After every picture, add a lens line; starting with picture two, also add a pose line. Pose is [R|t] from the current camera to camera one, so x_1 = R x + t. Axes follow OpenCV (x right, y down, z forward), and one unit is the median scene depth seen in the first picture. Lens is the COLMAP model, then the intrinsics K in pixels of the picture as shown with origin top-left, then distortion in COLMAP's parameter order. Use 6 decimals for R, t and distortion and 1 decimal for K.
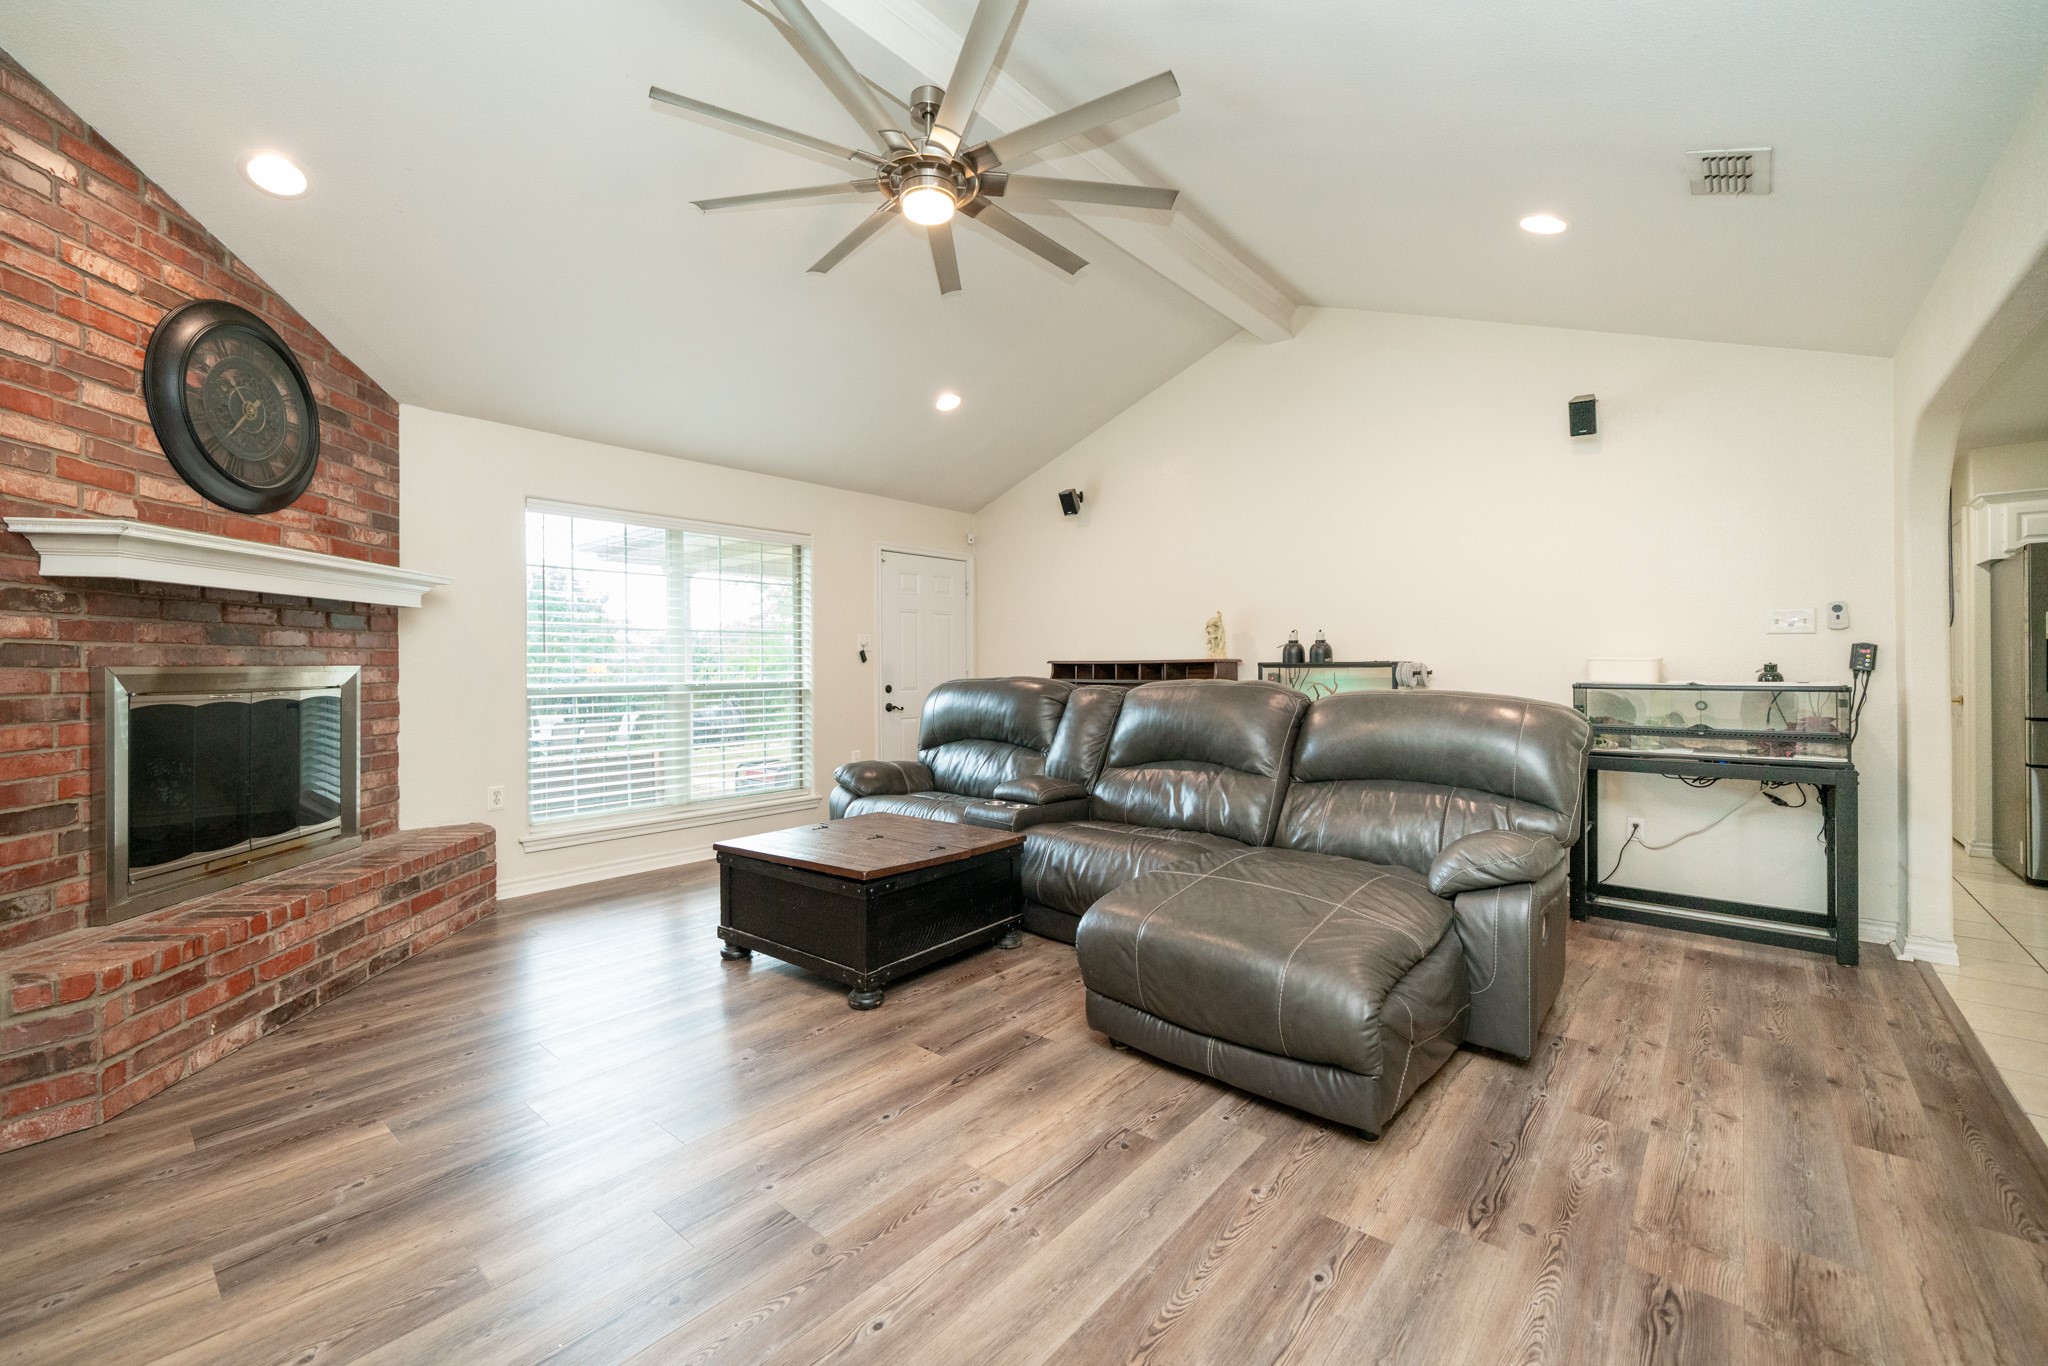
lens RADIAL K [[835.3, 0, 989.4], [0, 835.3, 665.2], [0, 0, 1]] dist [-0.002713, -0.000460]
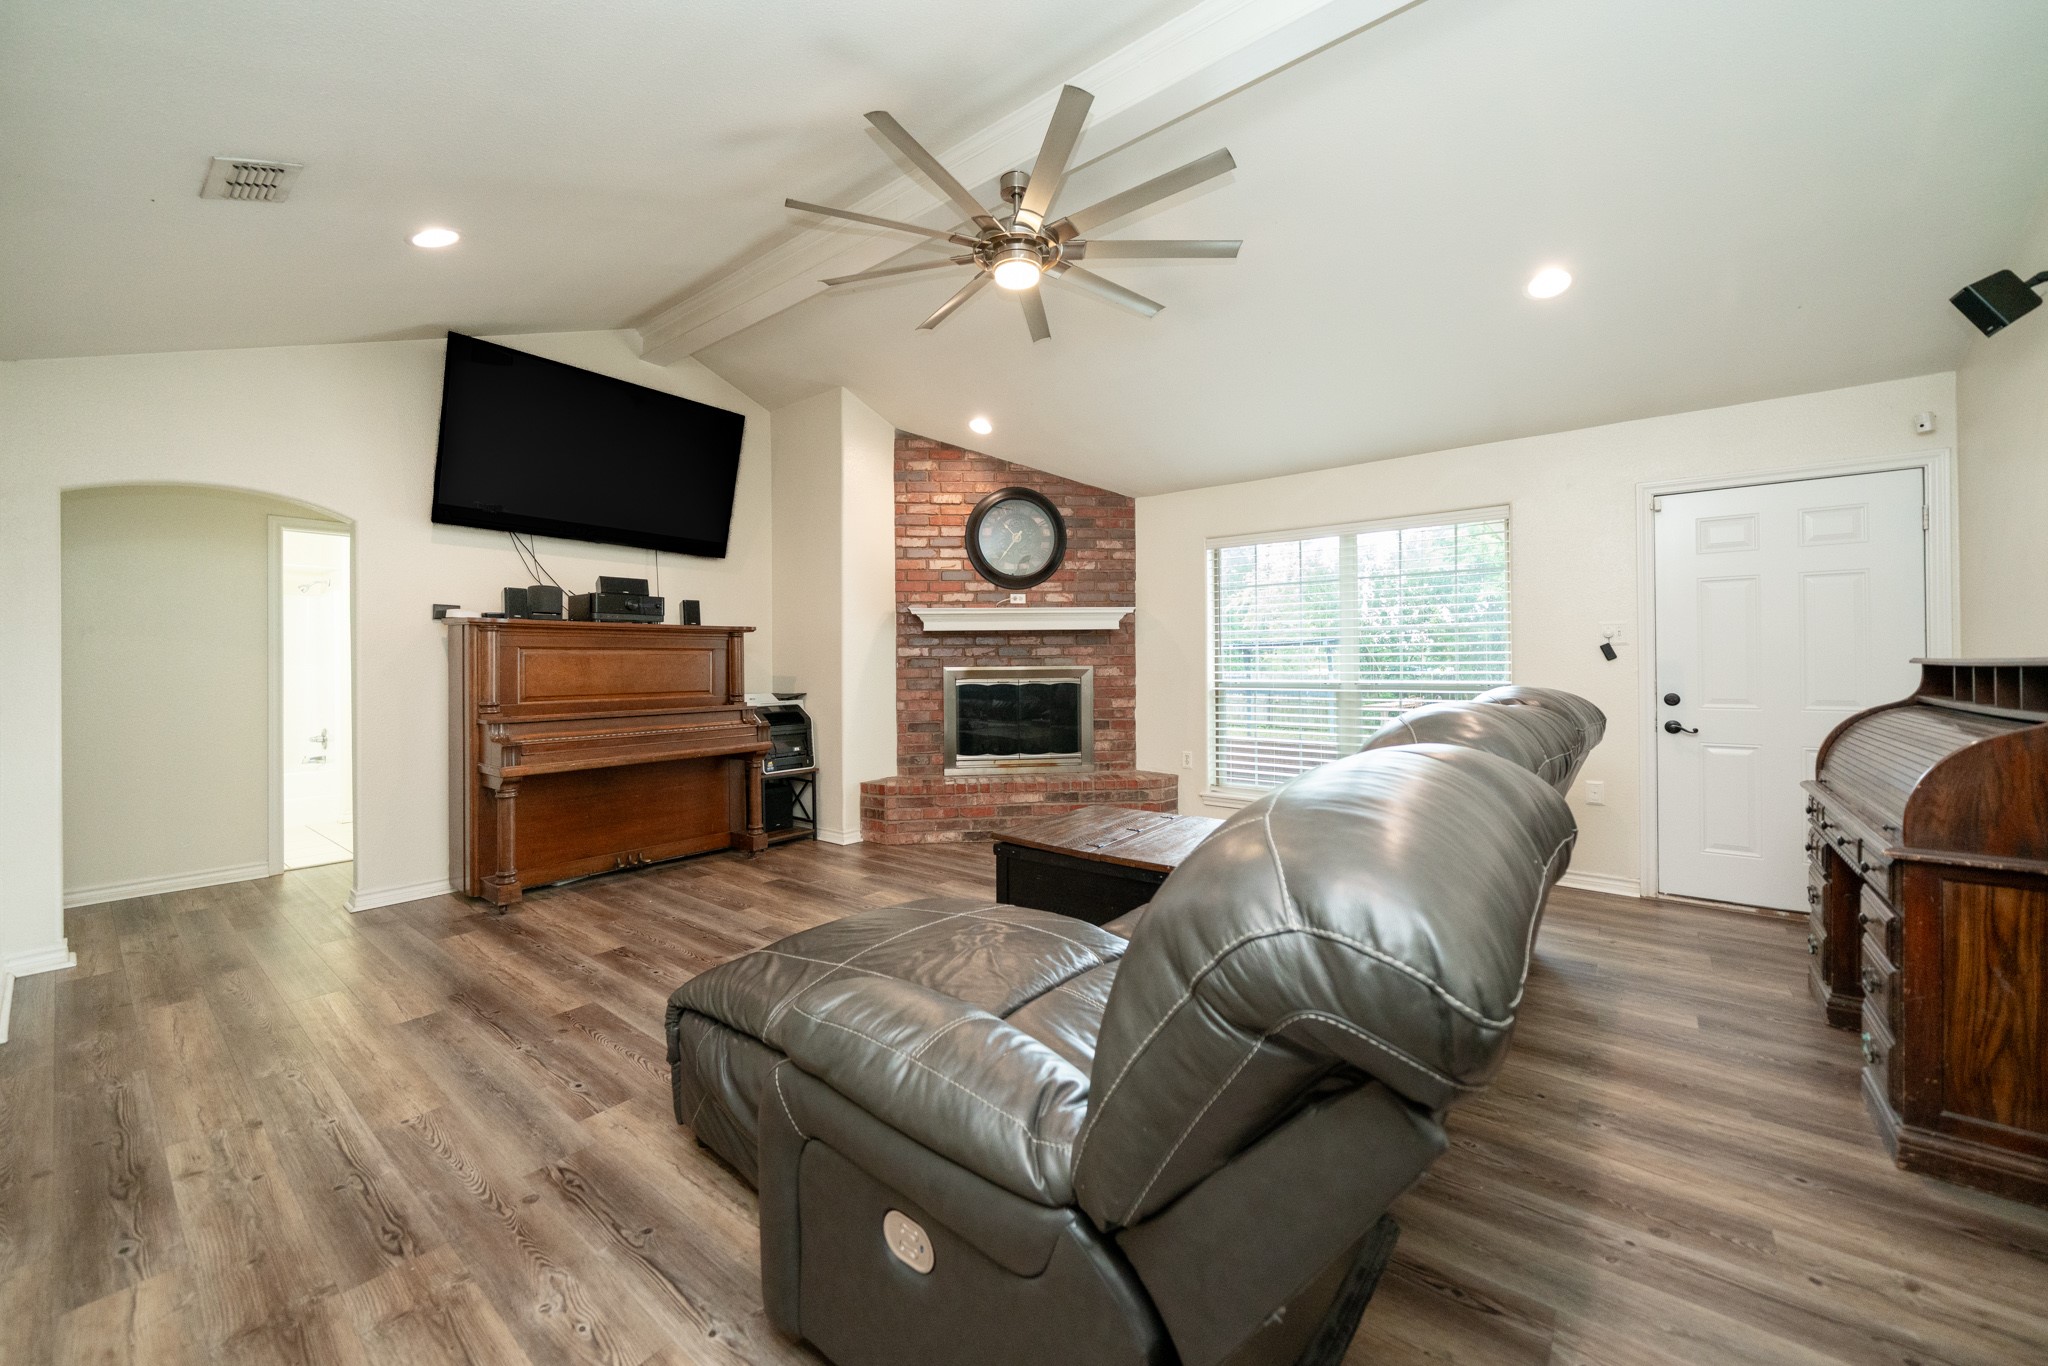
lens RADIAL K [[771.0, 0, 1016.7], [0, 771.0, 661.6], [0, 0, 1]] dist [-0.005931, -0.000024]
pose [[0.058290, 0.003354, -0.998294, 0.966714], [0.007736, 0.999963, 0.003811, -0.017933], [0.998270, -0.007945, 0.058262, 0.907209]]
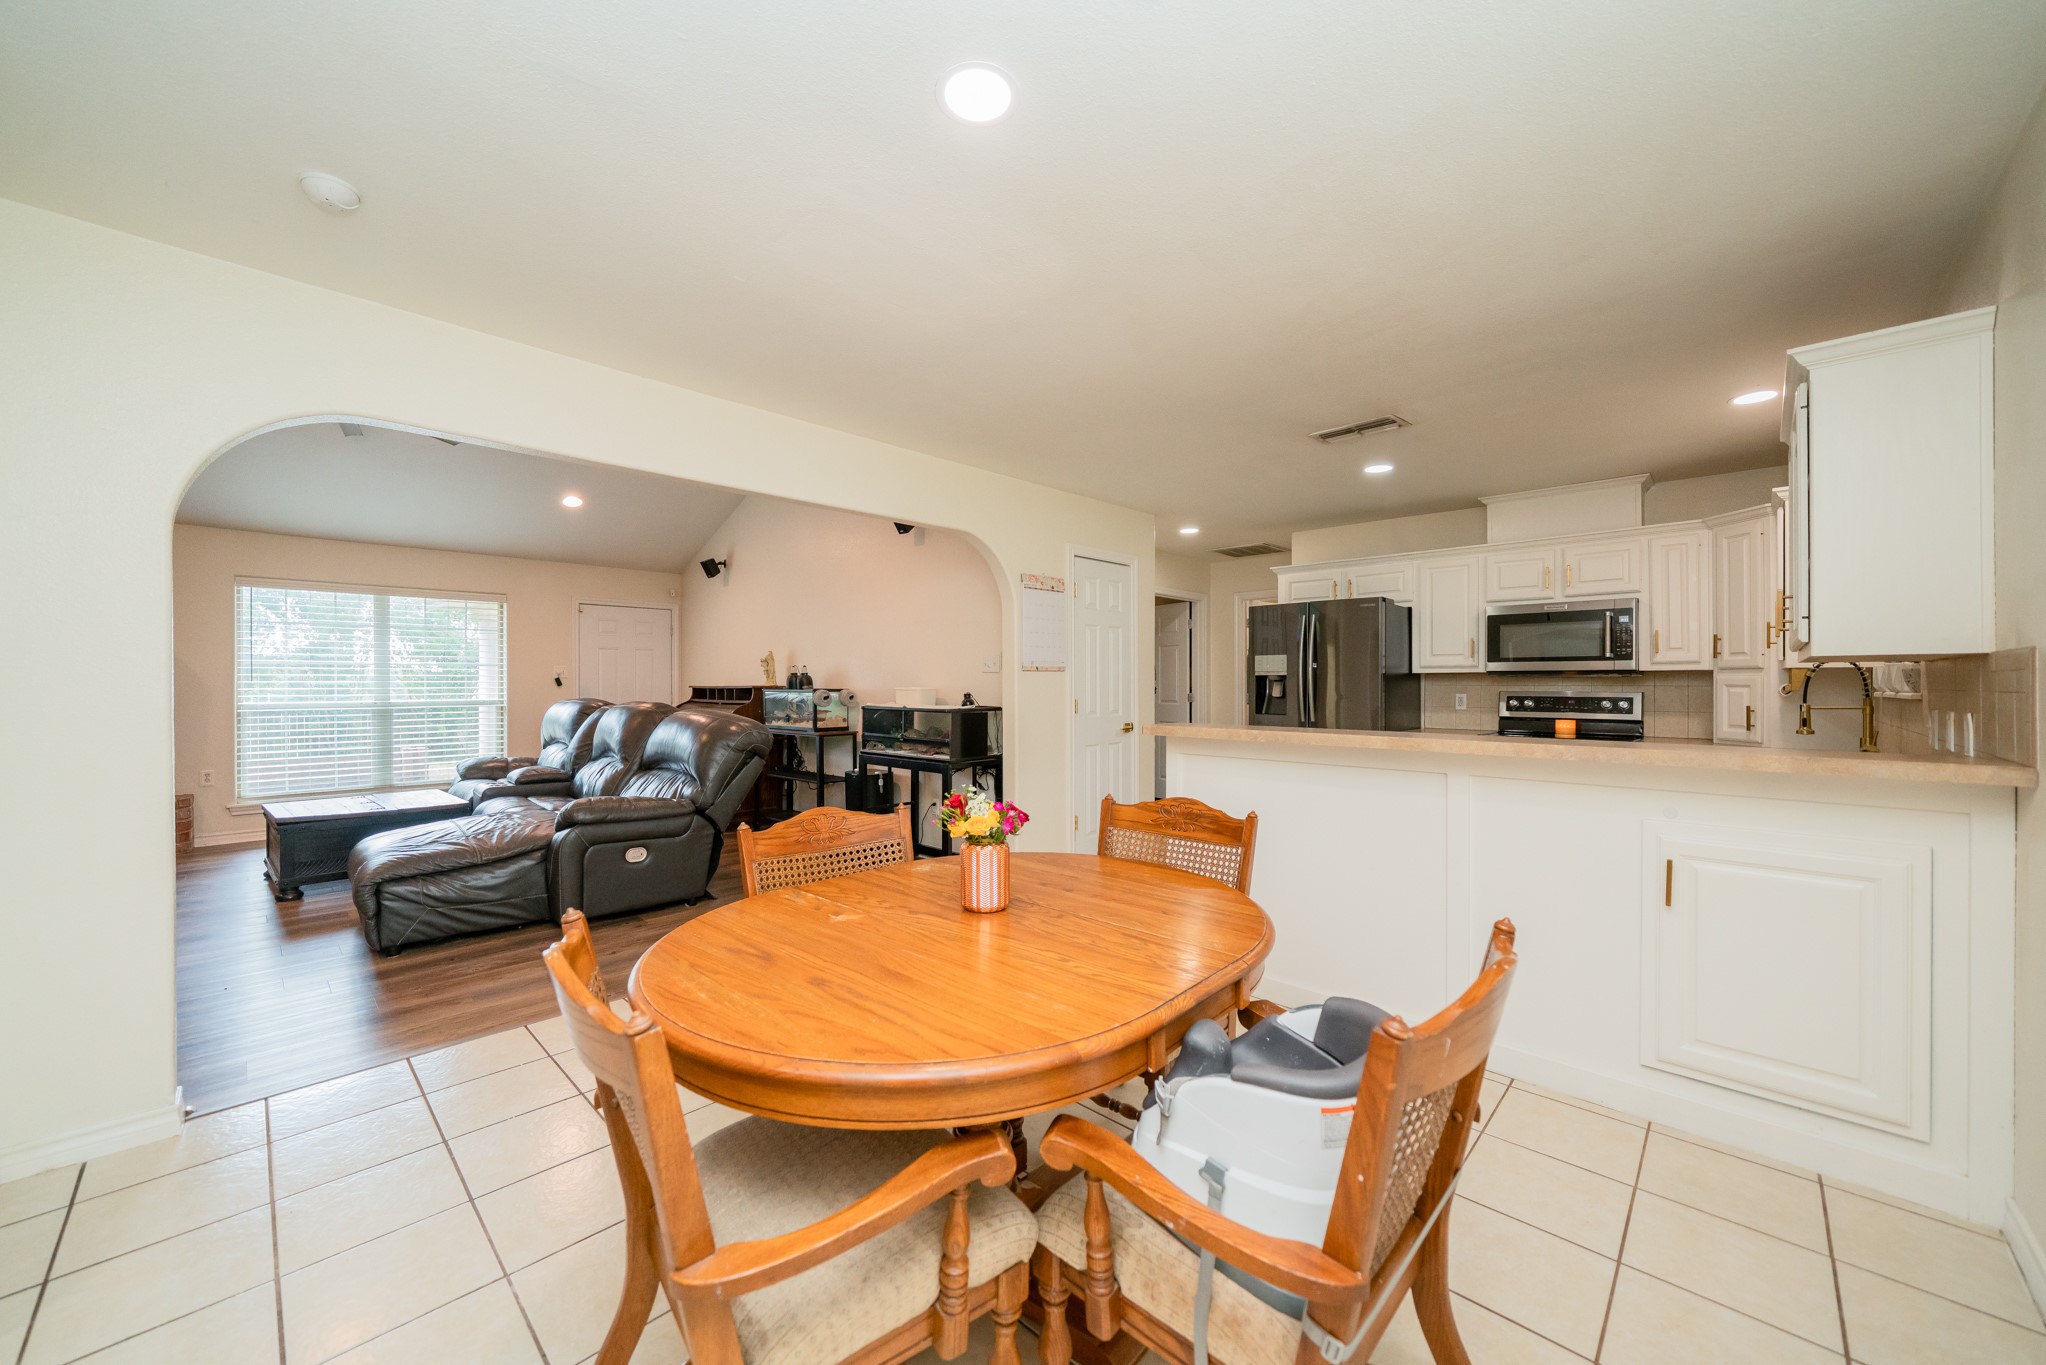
lens RADIAL K [[770.2, 0, 1010.1], [0, 770.2, 682.2], [0, 0, 1]] dist [-0.005931, -0.000024]
pose [[0.998809, 0.003057, -0.048700, 1.295810], [-0.003087, 0.999995, -0.000542, -0.023988], [0.048698, 0.000692, 0.998813, -0.432746]]
